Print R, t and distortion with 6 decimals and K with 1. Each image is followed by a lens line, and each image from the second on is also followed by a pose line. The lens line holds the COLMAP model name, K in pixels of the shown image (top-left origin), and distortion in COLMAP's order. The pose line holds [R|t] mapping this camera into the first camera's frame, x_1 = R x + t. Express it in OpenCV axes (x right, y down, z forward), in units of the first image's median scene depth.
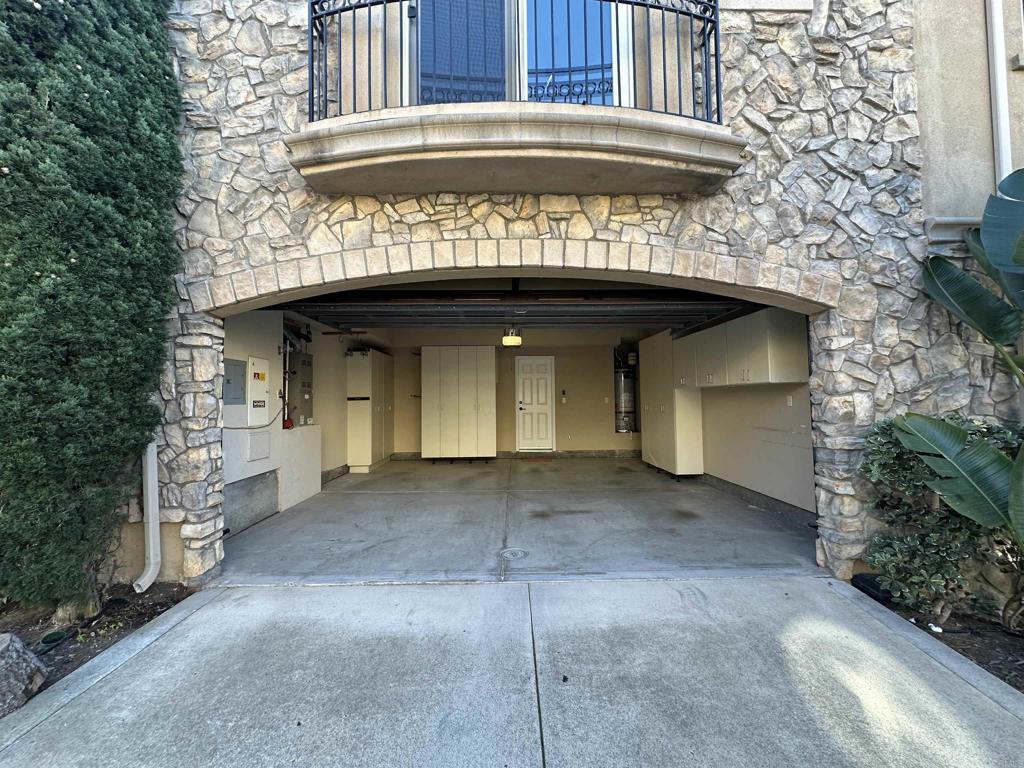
lens RADIAL K [[409.0, 0, 512.3], [0, 409.0, 381.9], [0, 0, 1]] dist [-0.001485, -0.000019]
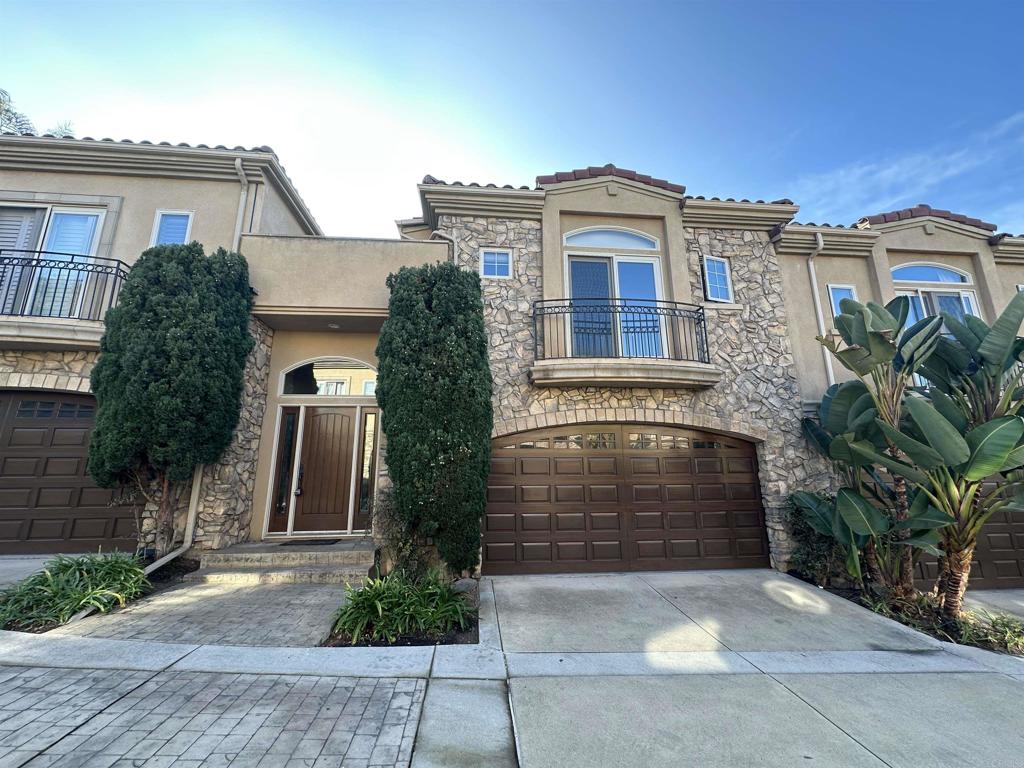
lens RADIAL K [[409.0, 0, 512.3], [0, 409.0, 380.4], [0, 0, 1]] dist [-0.001485, -0.000019]
pose [[0.997731, 0.018998, 0.064585, -0.718370], [-0.006722, 0.982674, -0.185220, -0.085388], [-0.066985, 0.184365, 0.980572, -1.124068]]
